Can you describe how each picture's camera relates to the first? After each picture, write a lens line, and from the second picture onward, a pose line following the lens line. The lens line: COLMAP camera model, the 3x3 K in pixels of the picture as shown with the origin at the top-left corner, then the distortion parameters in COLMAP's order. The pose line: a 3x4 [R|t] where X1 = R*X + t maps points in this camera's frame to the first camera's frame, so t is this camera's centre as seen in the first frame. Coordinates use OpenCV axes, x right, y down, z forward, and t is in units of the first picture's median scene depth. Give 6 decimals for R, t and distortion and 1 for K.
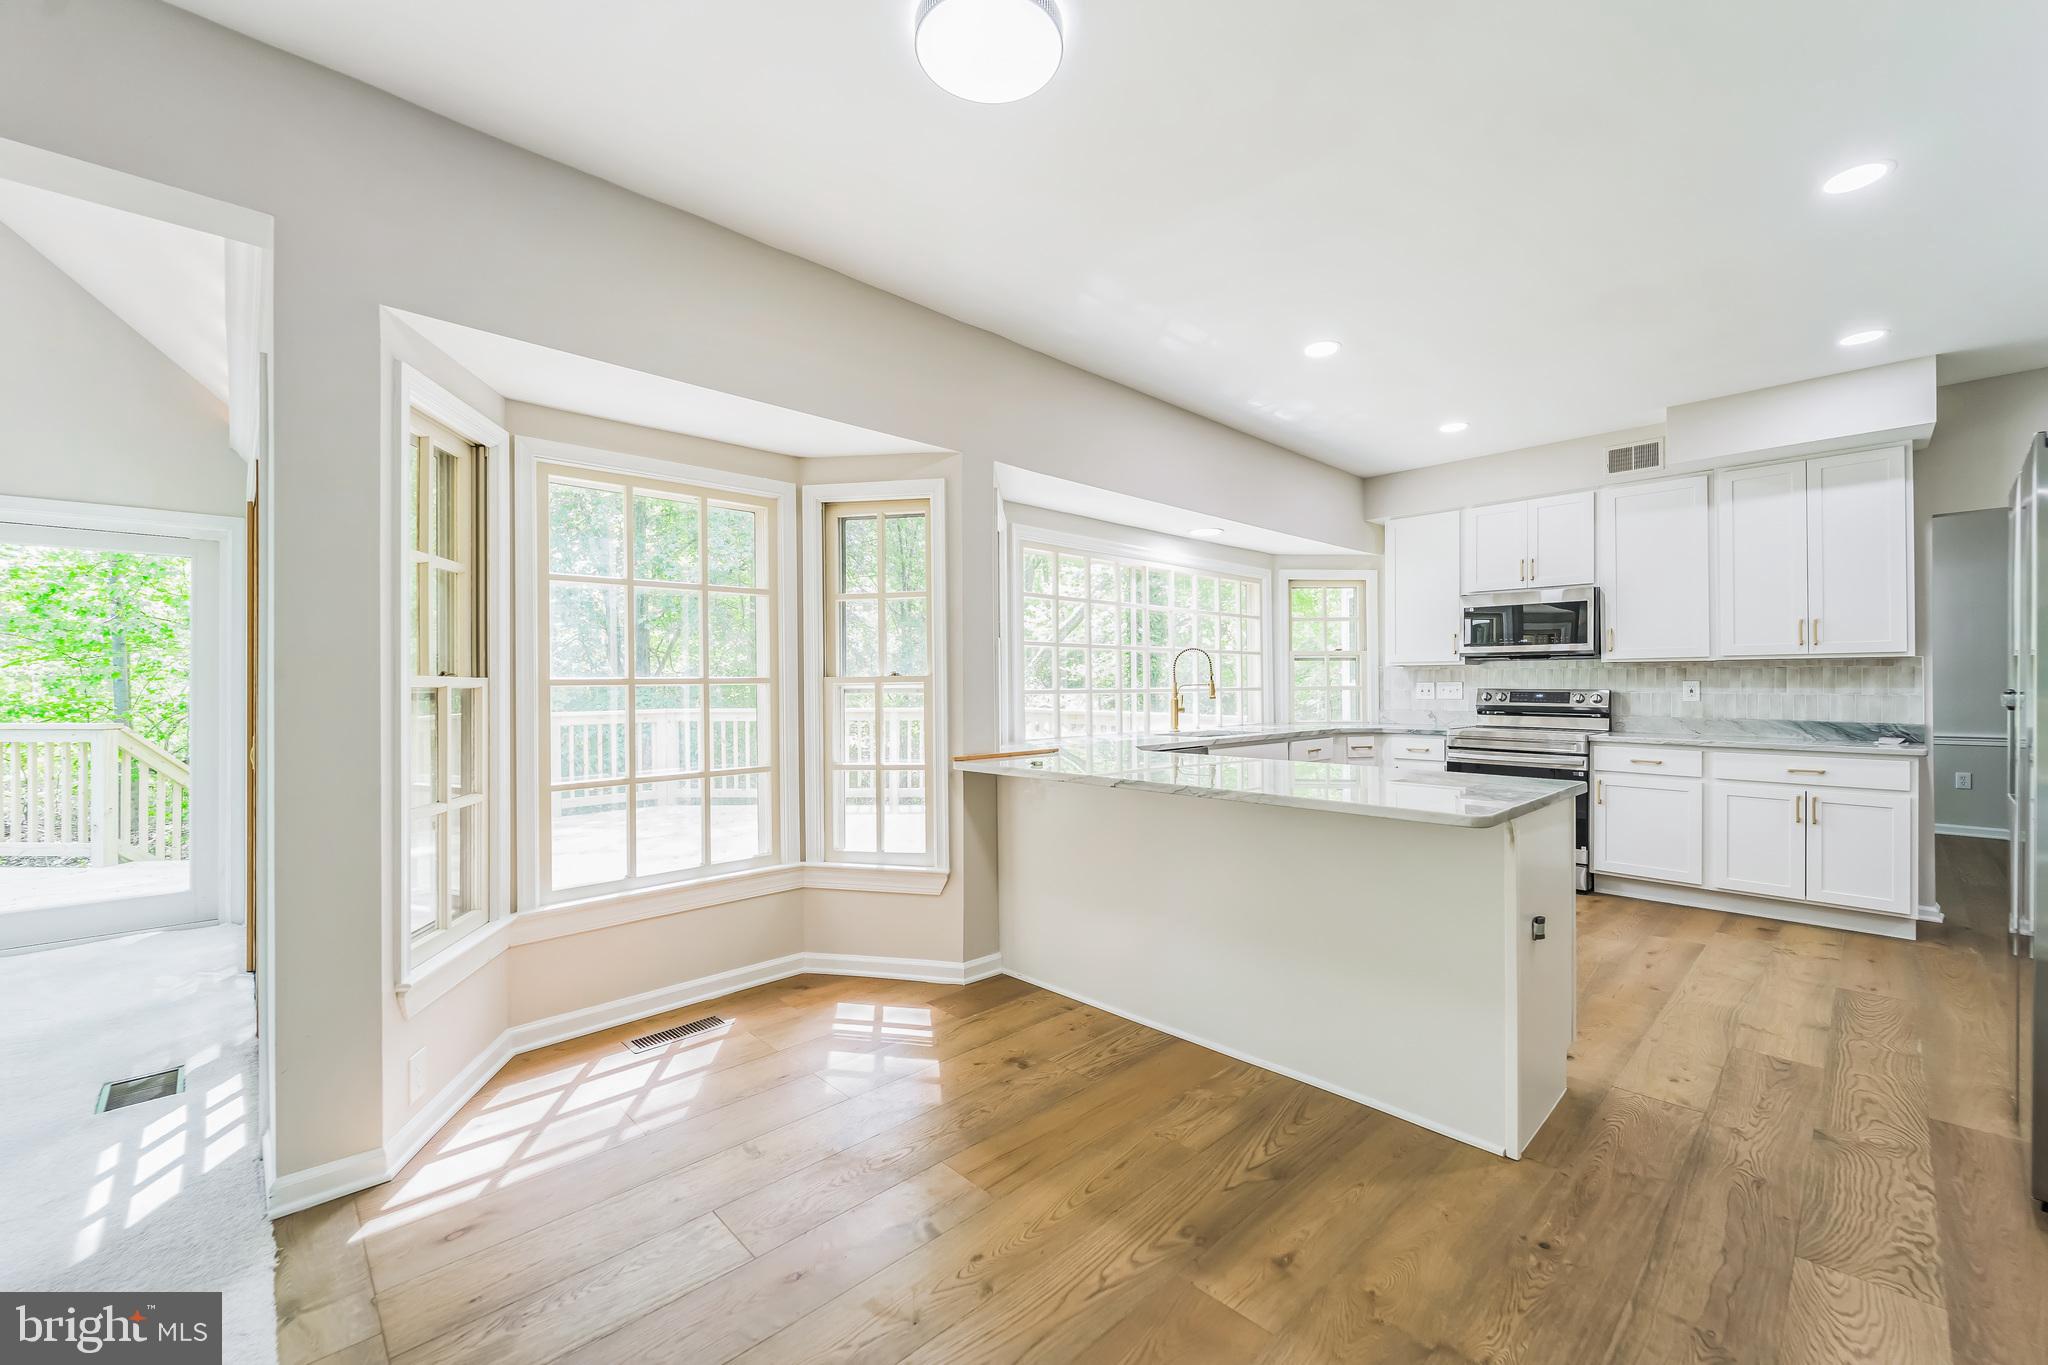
lens RADIAL K [[827.1, 0, 1035.5], [0, 827.1, 680.0], [0, 0, 1]] dist [-0.000673, -0.000382]
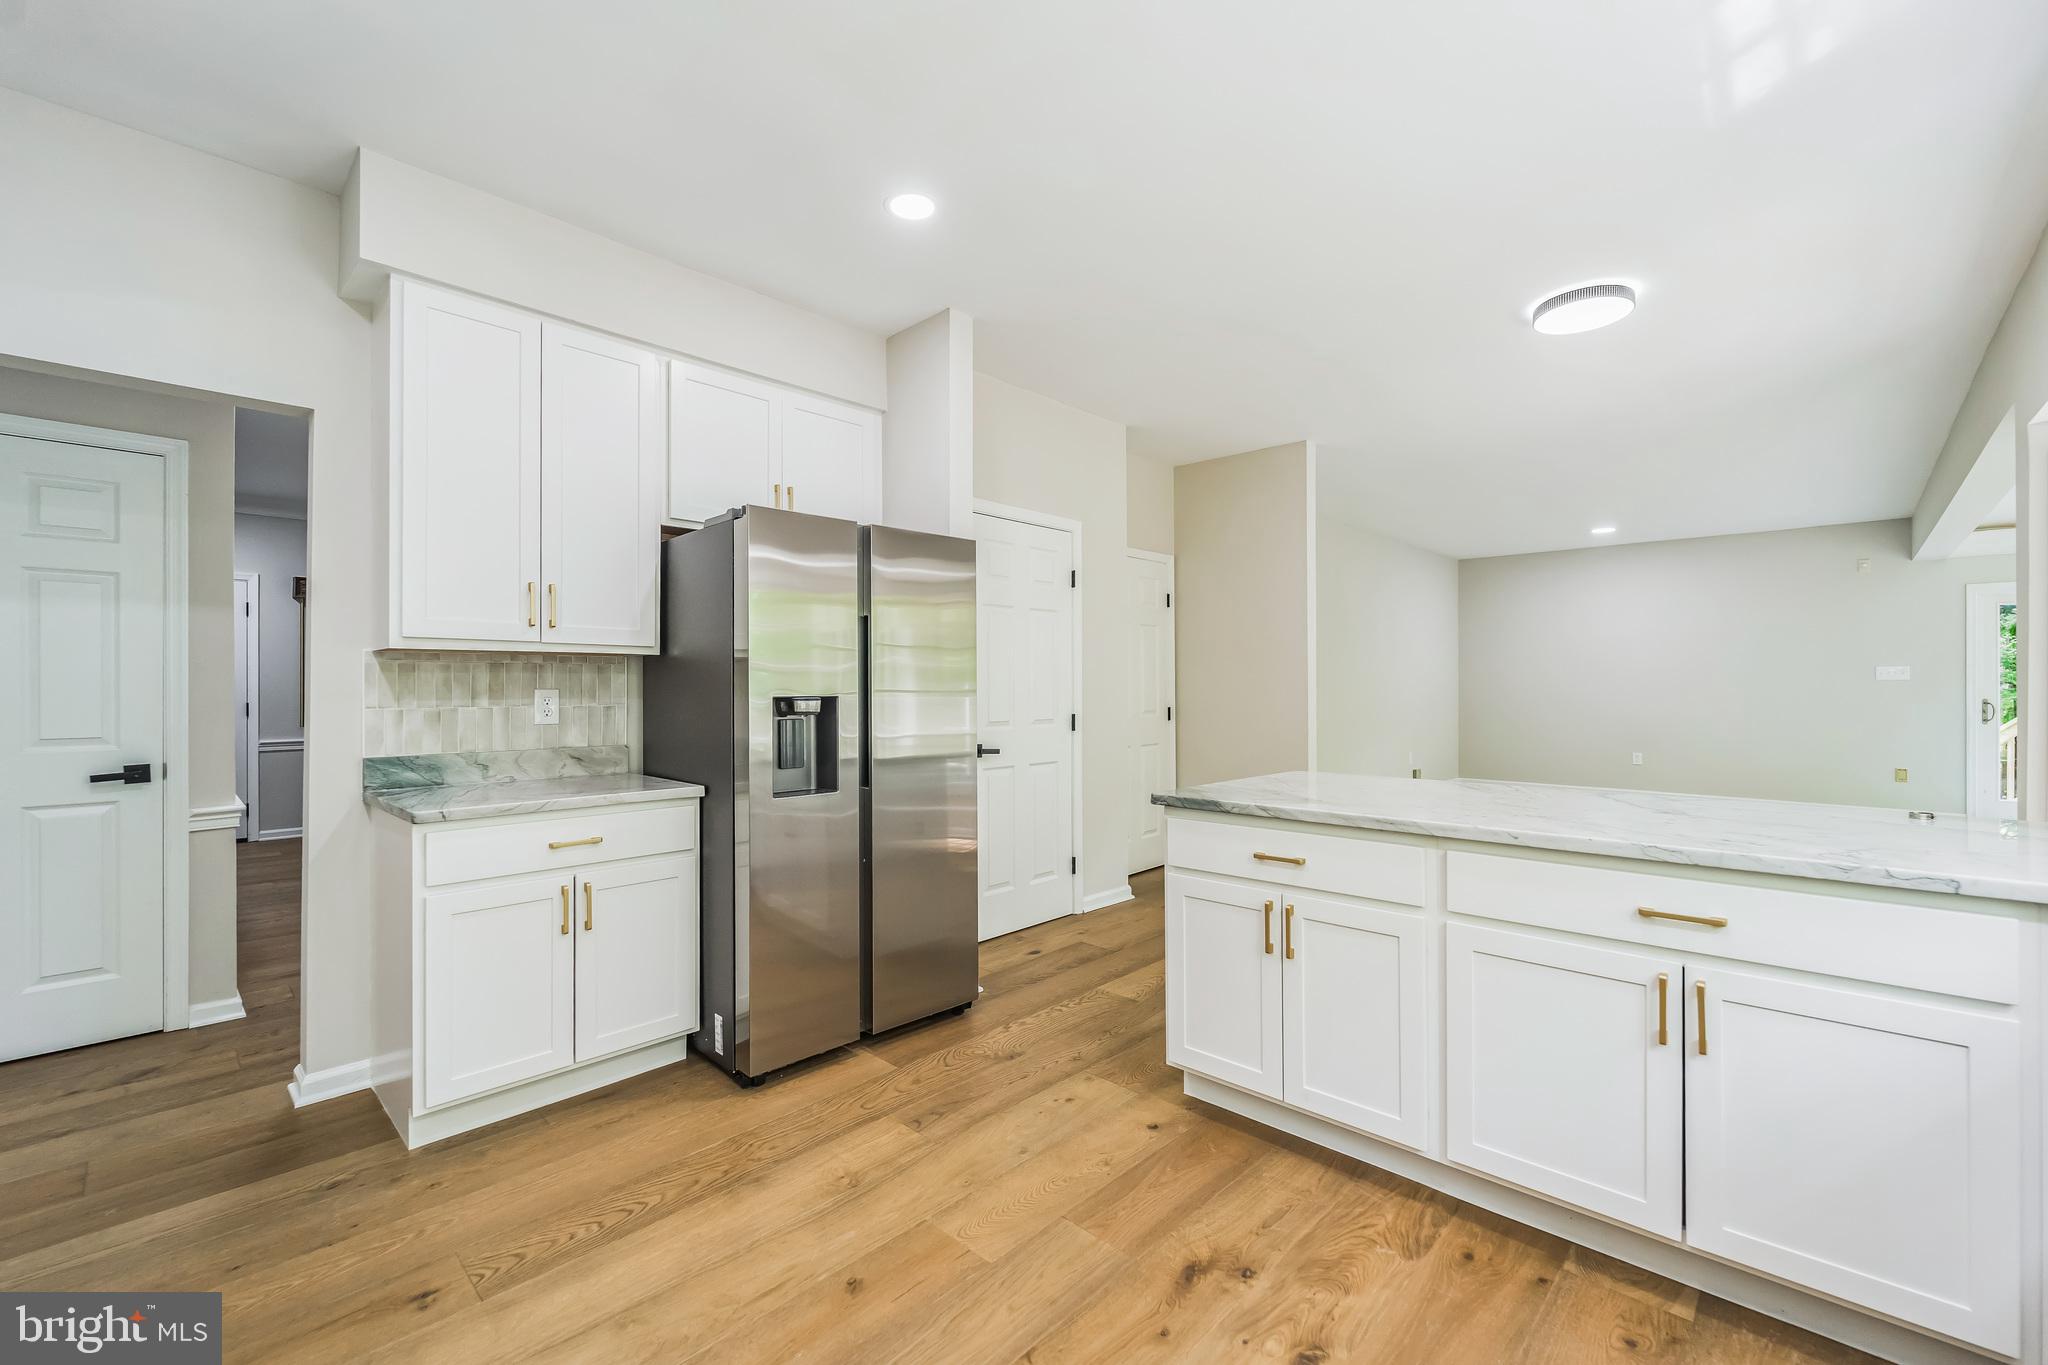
lens RADIAL K [[827.1, 0, 1035.5], [0, 827.1, 680.0], [0, 0, 1]] dist [-0.000673, -0.000382]
pose [[-0.999673, 0.002659, -0.025439, 0.801052], [0.002679, 0.999996, -0.000729, -0.010083], [0.025437, -0.000797, -0.999676, 1.890656]]
